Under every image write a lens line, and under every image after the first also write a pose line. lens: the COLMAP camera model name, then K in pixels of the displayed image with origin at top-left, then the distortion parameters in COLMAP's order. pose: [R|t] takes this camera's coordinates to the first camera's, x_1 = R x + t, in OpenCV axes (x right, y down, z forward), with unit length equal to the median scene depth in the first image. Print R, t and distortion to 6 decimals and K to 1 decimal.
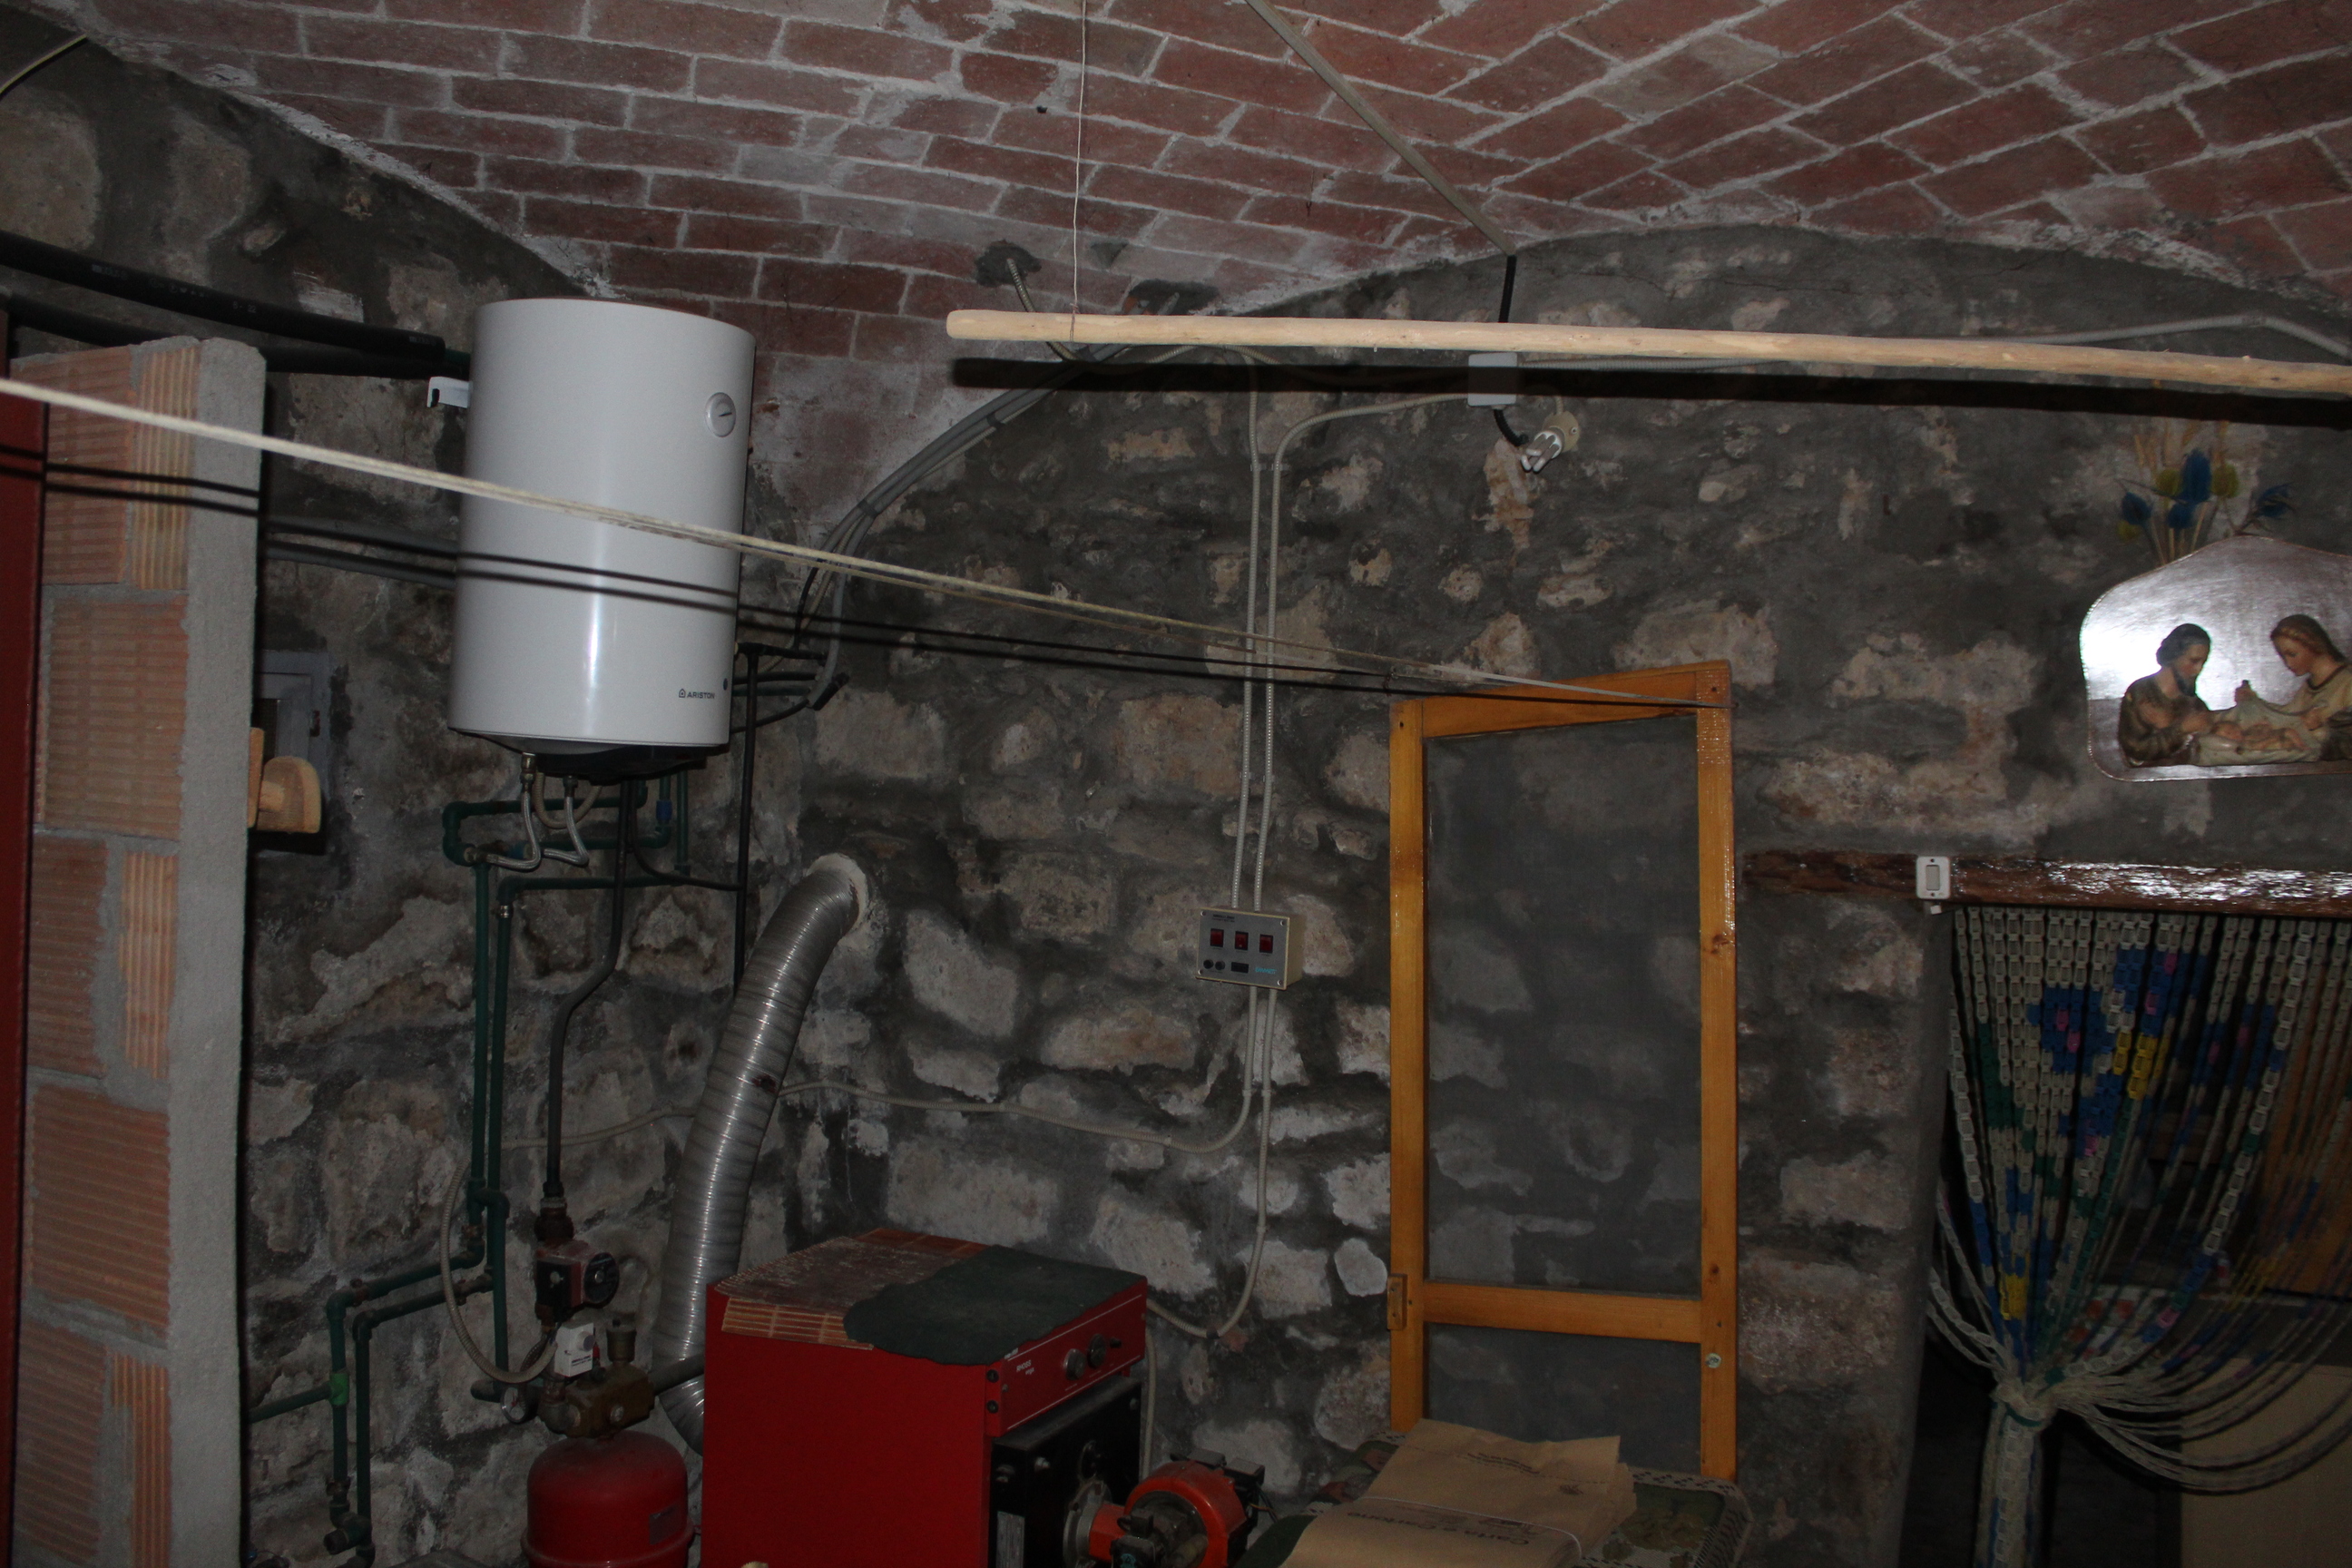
lens RADIAL K [[1928.5, 0, 1174.2], [0, 1928.5, 754.5], [0, 0, 1]] dist [-0.169917, 0.143369]
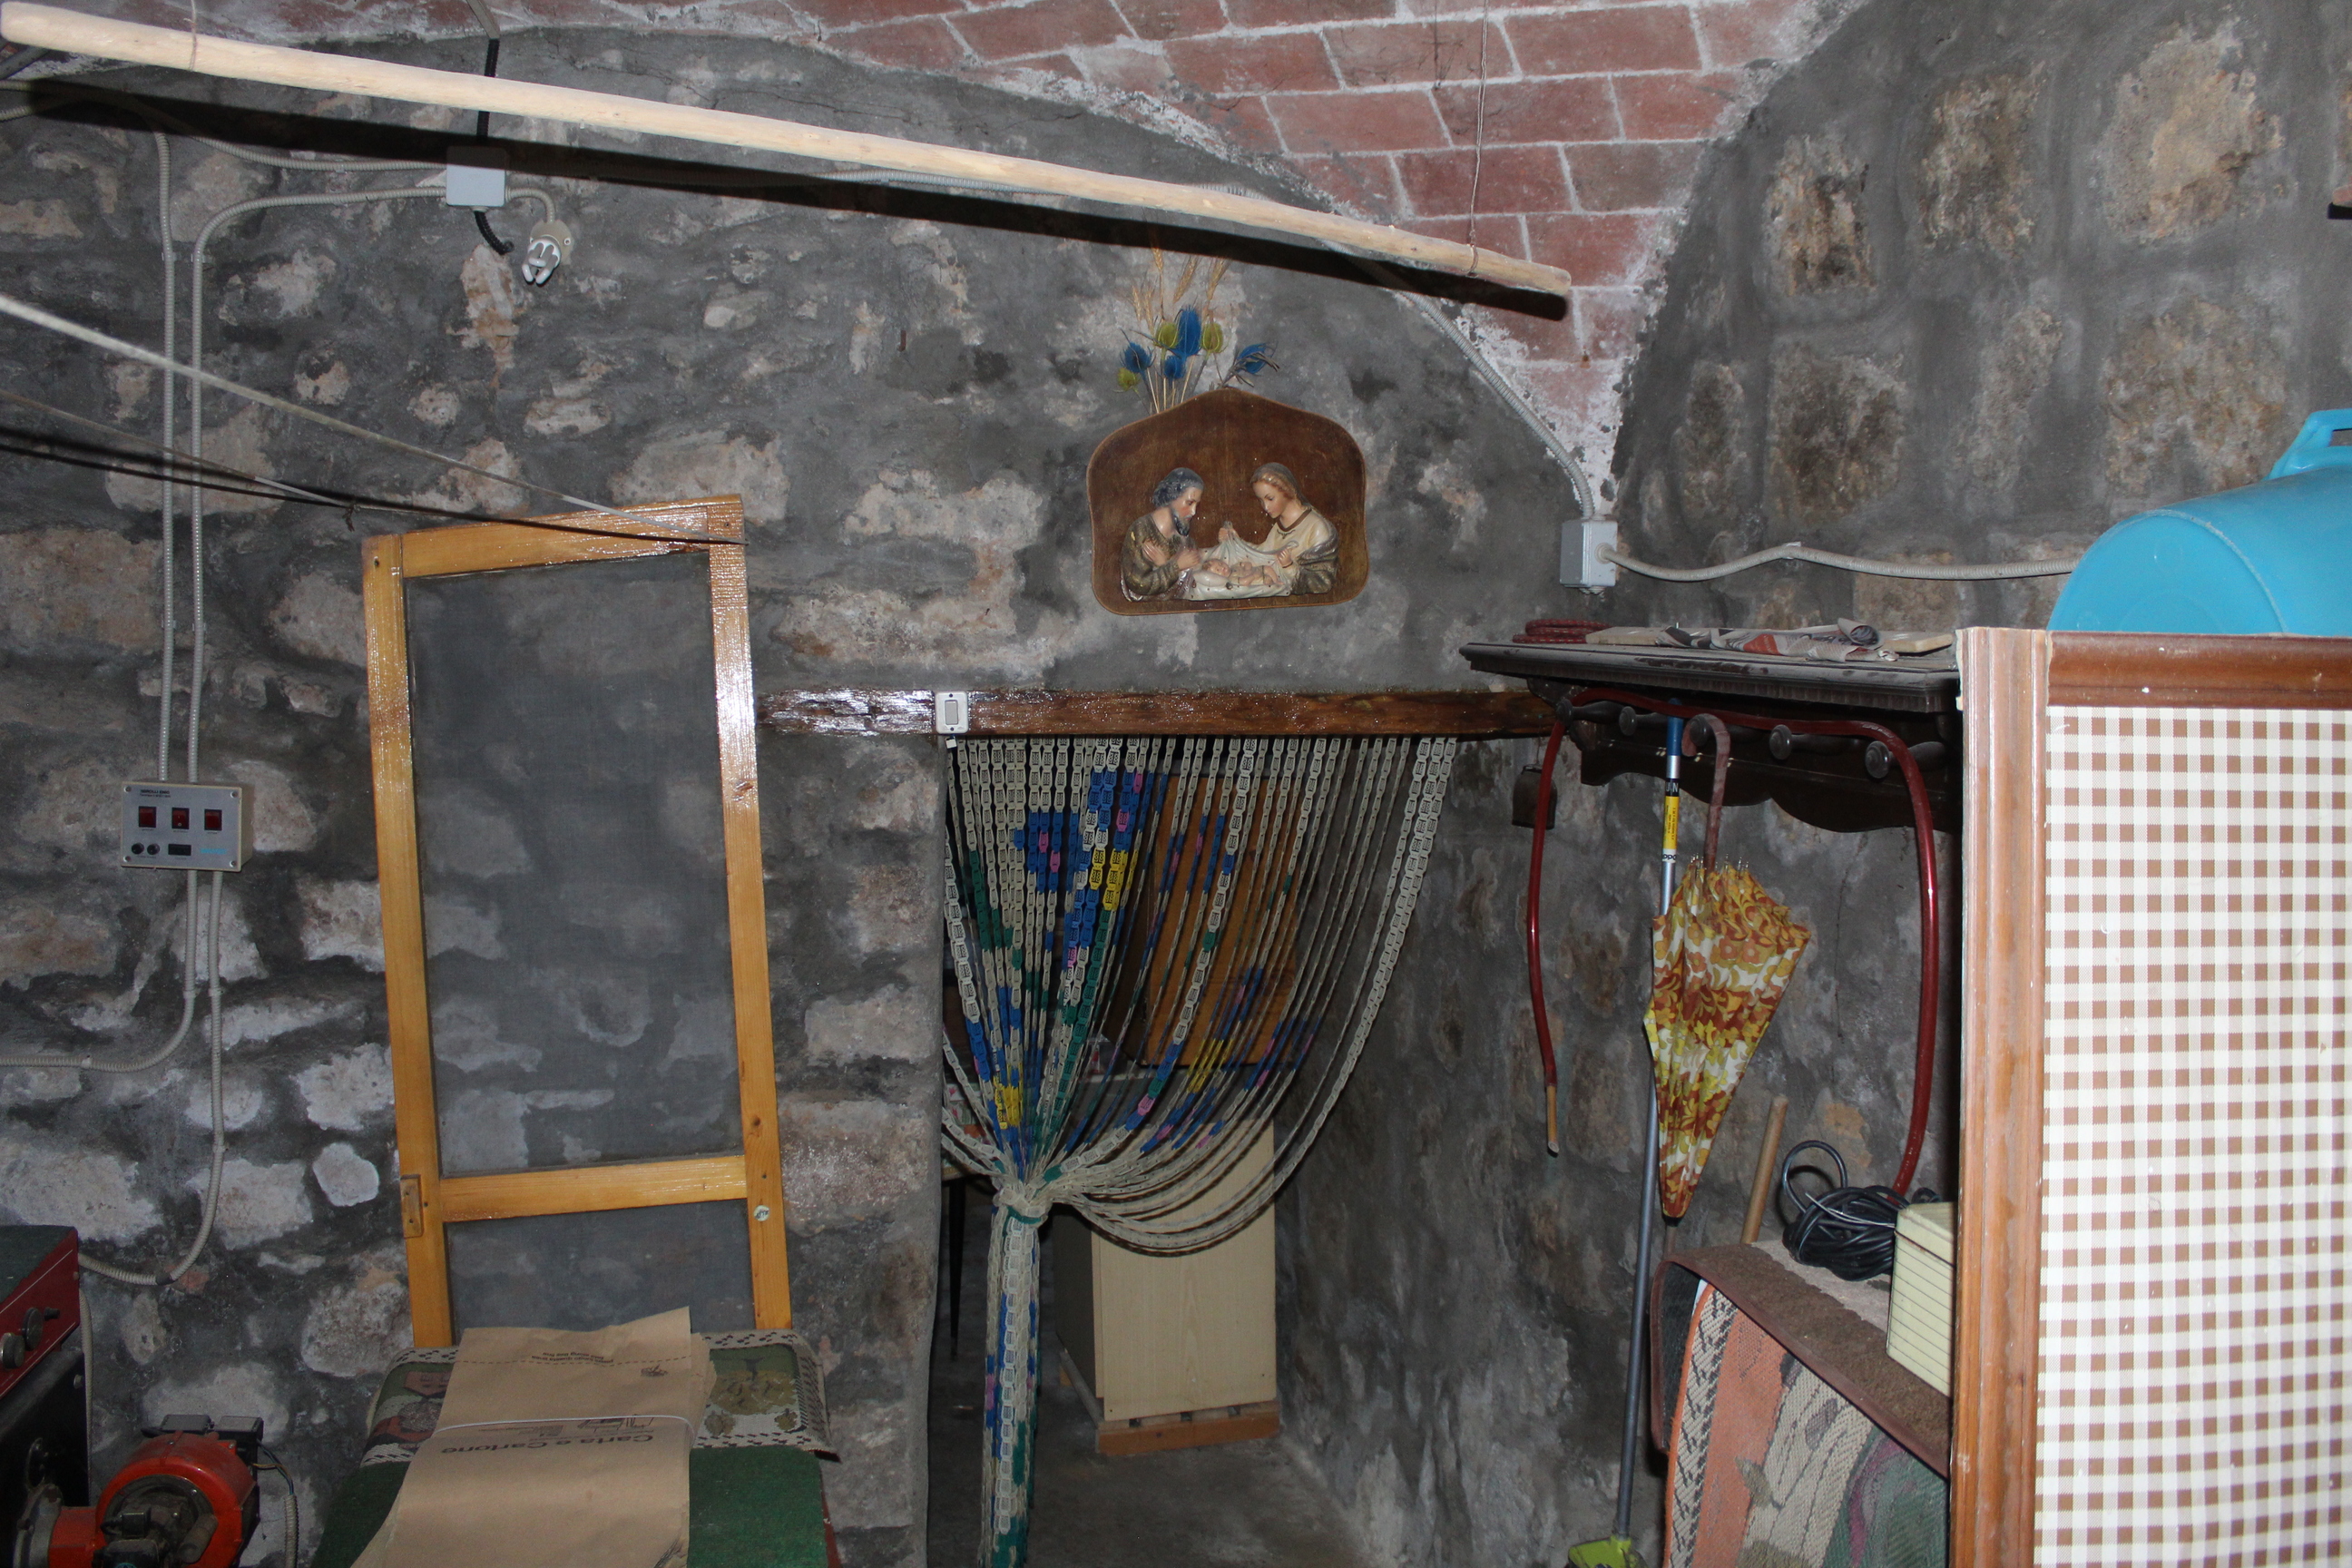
lens RADIAL K [[1928.5, 0, 1174.2], [0, 1928.5, 754.5], [0, 0, 1]] dist [-0.169917, 0.143369]
pose [[0.797886, -0.054777, 0.600314, -0.116981], [0.003330, 0.996248, 0.086480, -0.001263], [-0.602799, -0.067002, 0.795075, 0.091474]]
